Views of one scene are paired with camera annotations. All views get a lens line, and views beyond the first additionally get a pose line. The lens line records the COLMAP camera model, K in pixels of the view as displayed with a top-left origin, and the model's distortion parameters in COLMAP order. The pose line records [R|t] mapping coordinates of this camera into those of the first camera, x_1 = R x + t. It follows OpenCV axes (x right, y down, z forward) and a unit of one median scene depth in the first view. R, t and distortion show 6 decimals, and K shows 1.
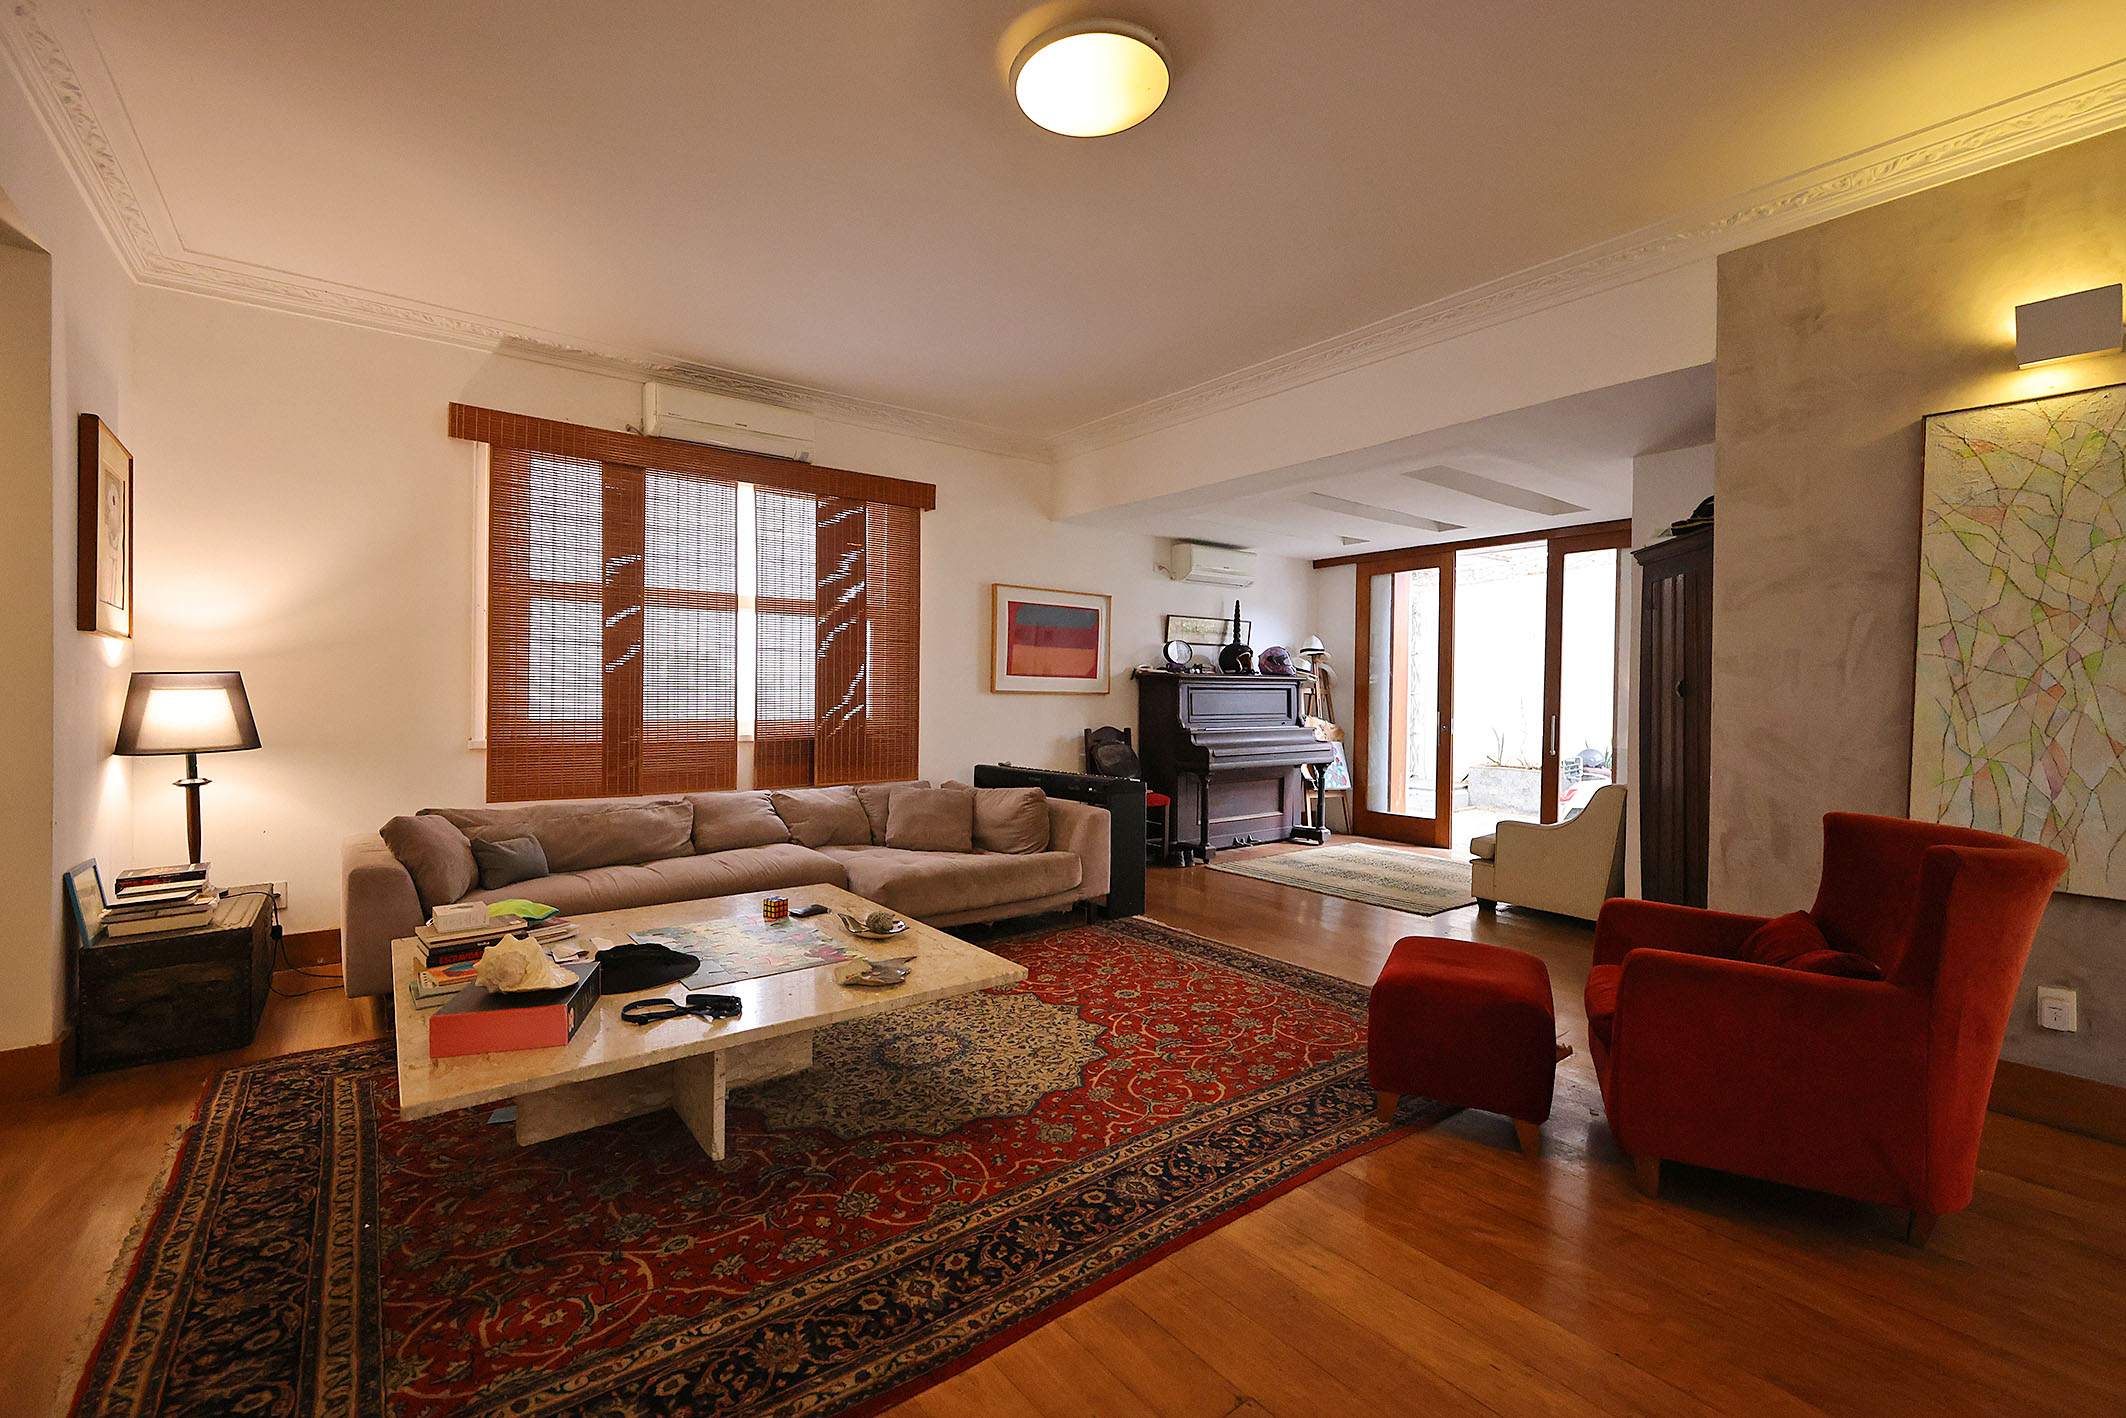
lens RADIAL K [[898.5, 0, 1059.9], [0, 898.5, 704.3], [0, 0, 1]] dist [0.000667, 0.000559]
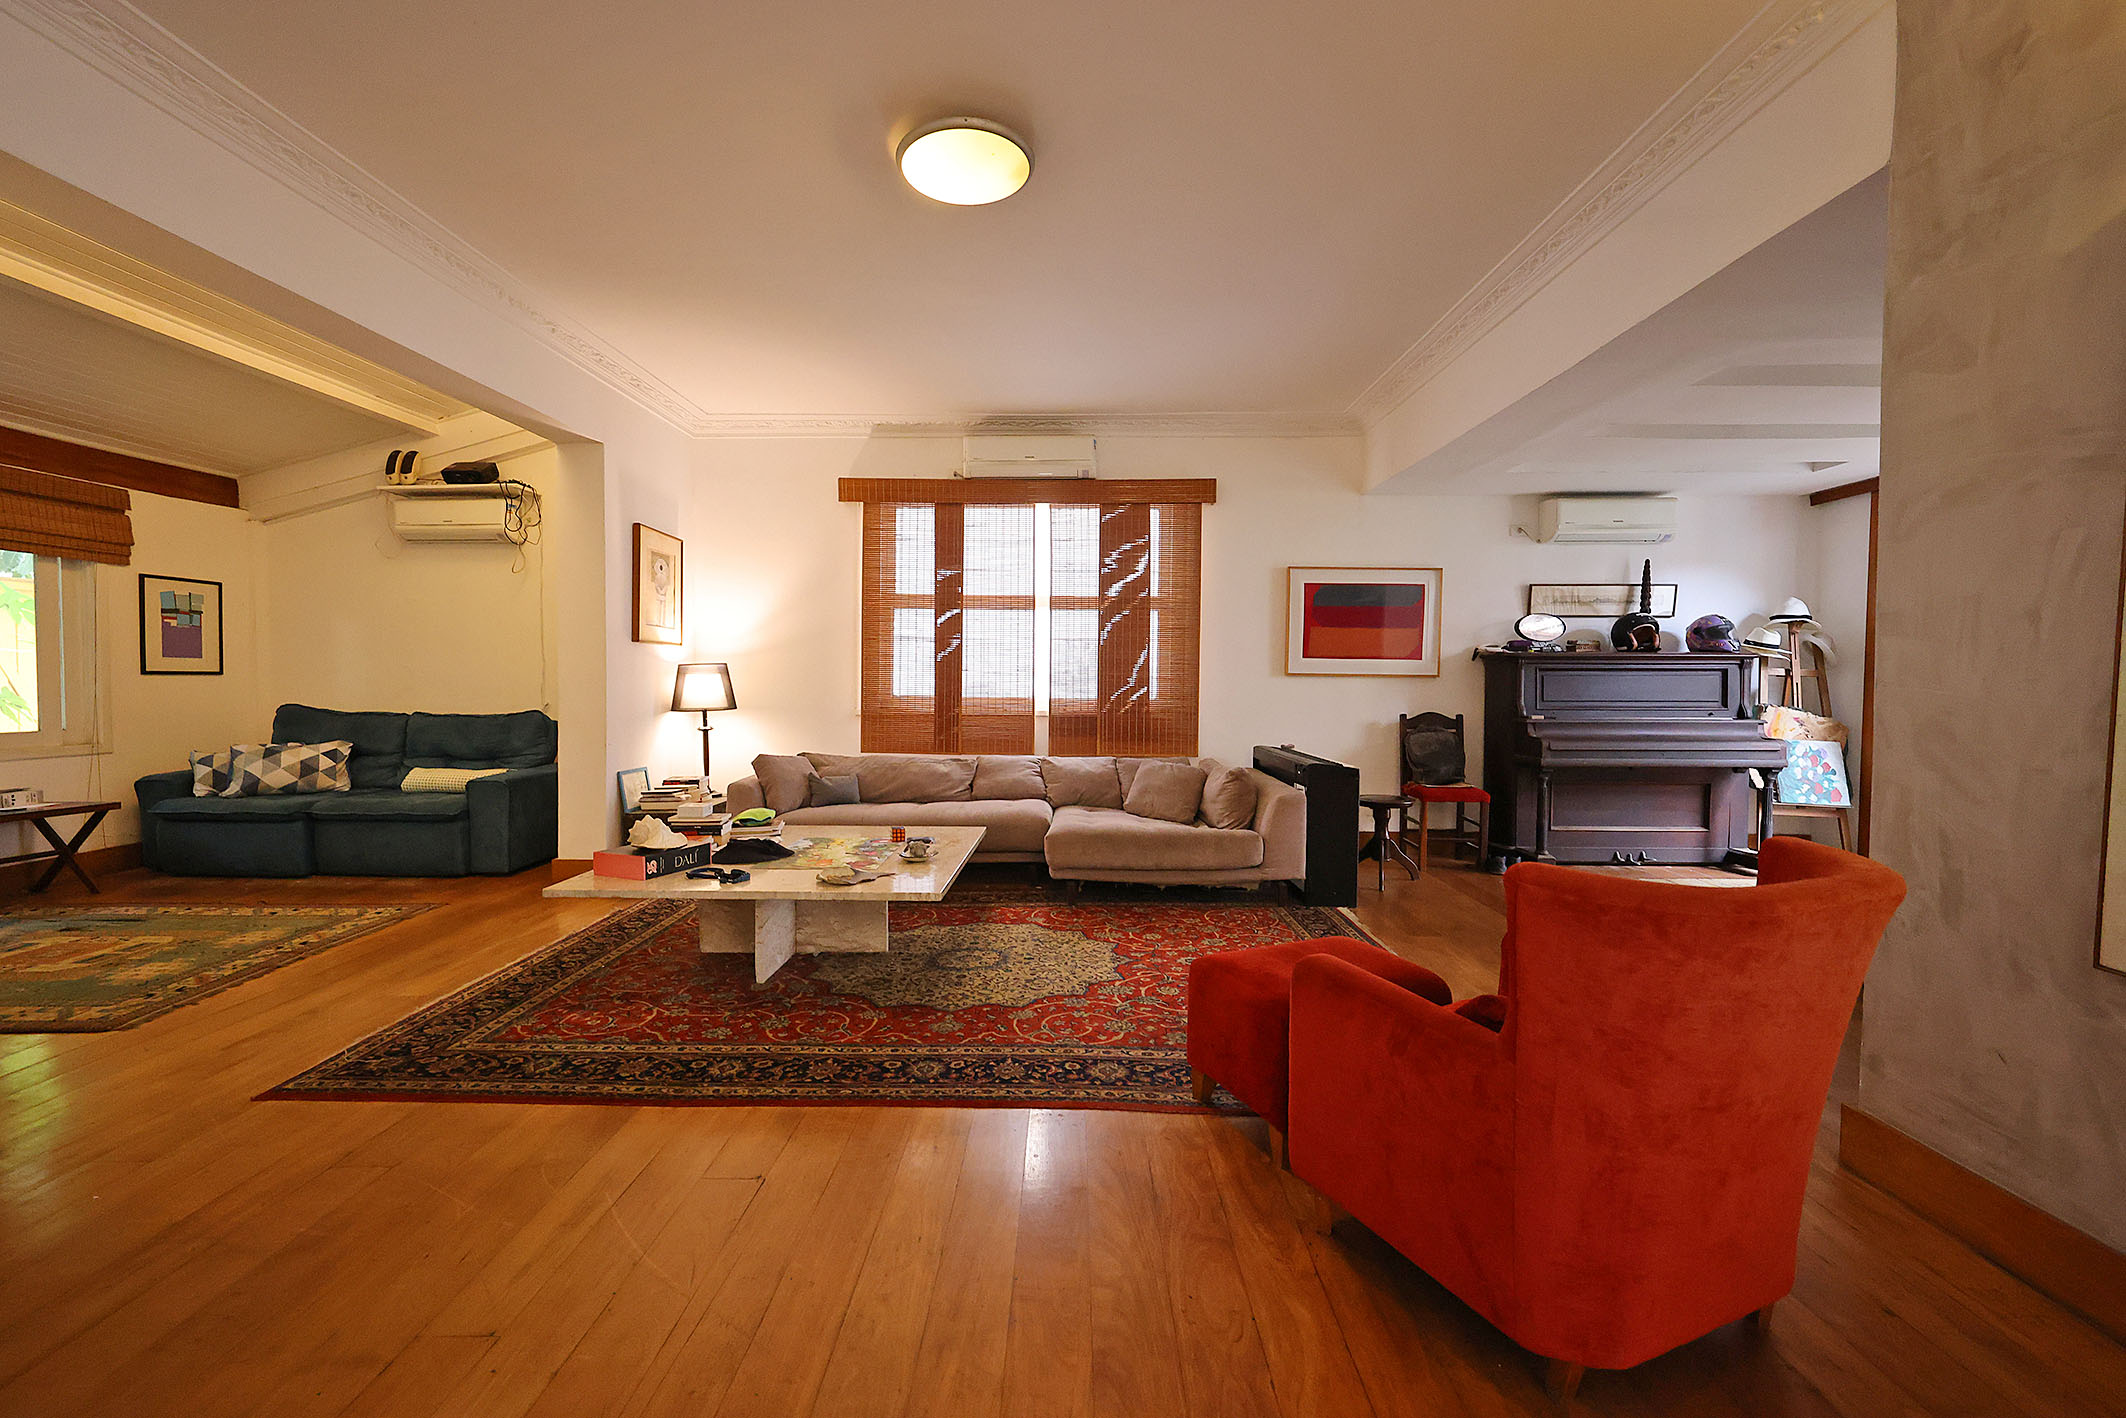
lens RADIAL K [[898.5, 0, 1059.9], [0, 898.5, 704.3], [0, 0, 1]] dist [0.000667, 0.000559]
pose [[0.780586, 0.015197, -0.624864, 0.455474], [-0.006452, 0.999847, 0.016257, 0.005969], [0.625016, -0.008658, 0.780564, 0.069081]]
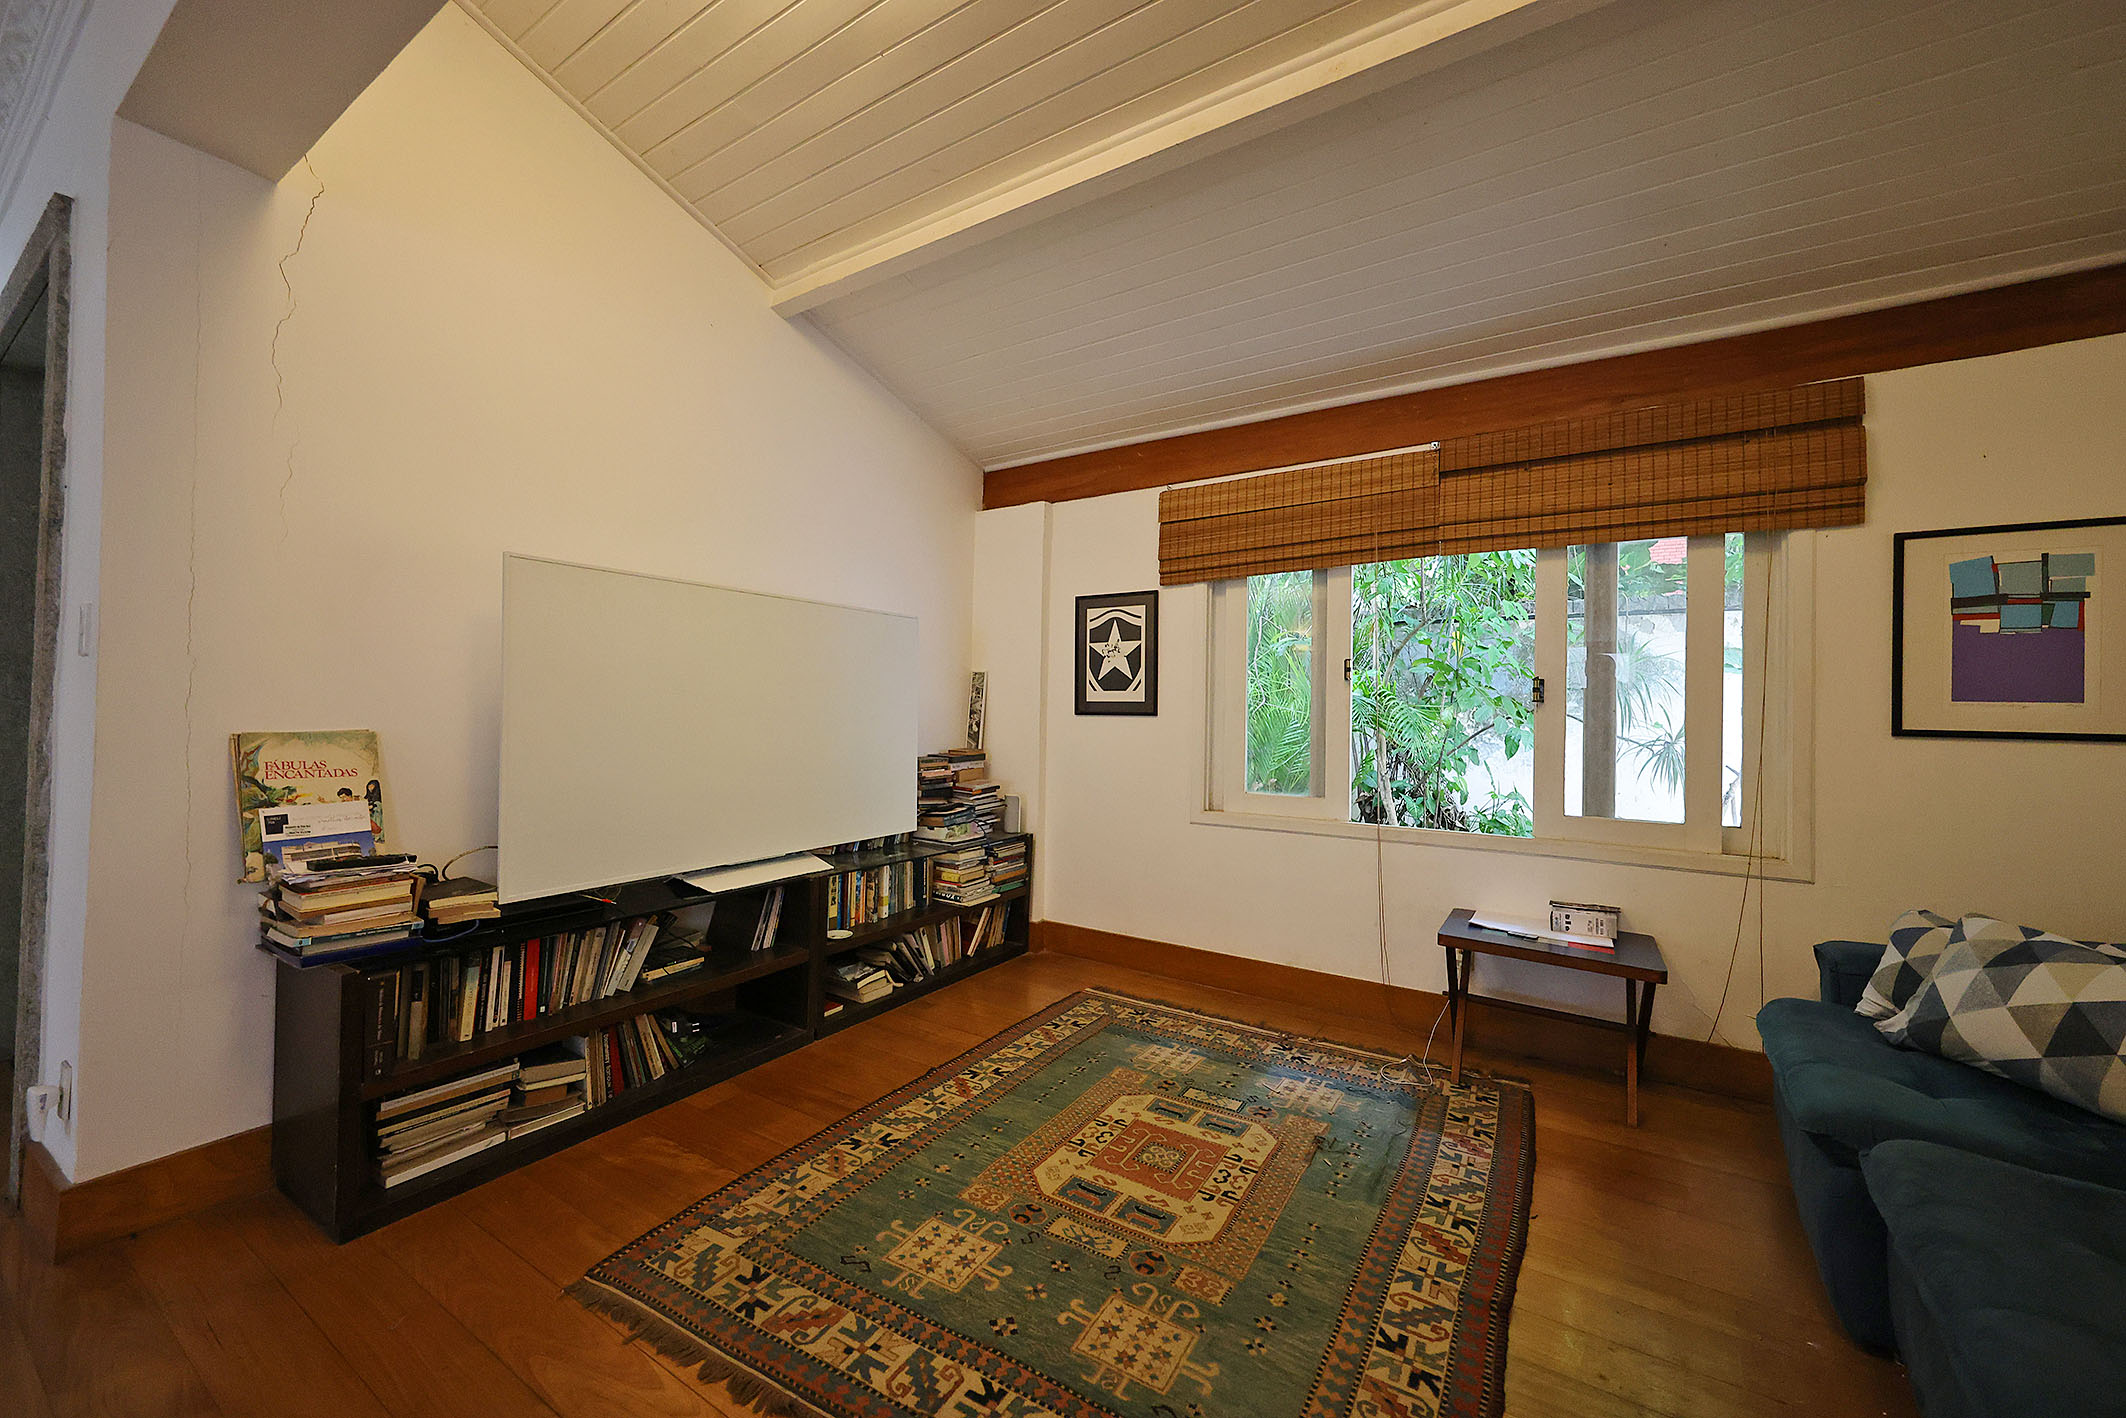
lens RADIAL K [[810.3, 0, 1058.7], [0, 810.3, 705.9], [0, 0, 1]] dist [0.002467, 0.000119]
pose [[-0.943146, -0.027081, -0.331274, -0.525339], [-0.027863, 0.999609, -0.002389, -0.009645], [0.331209, 0.006977, -0.943531, 0.552082]]
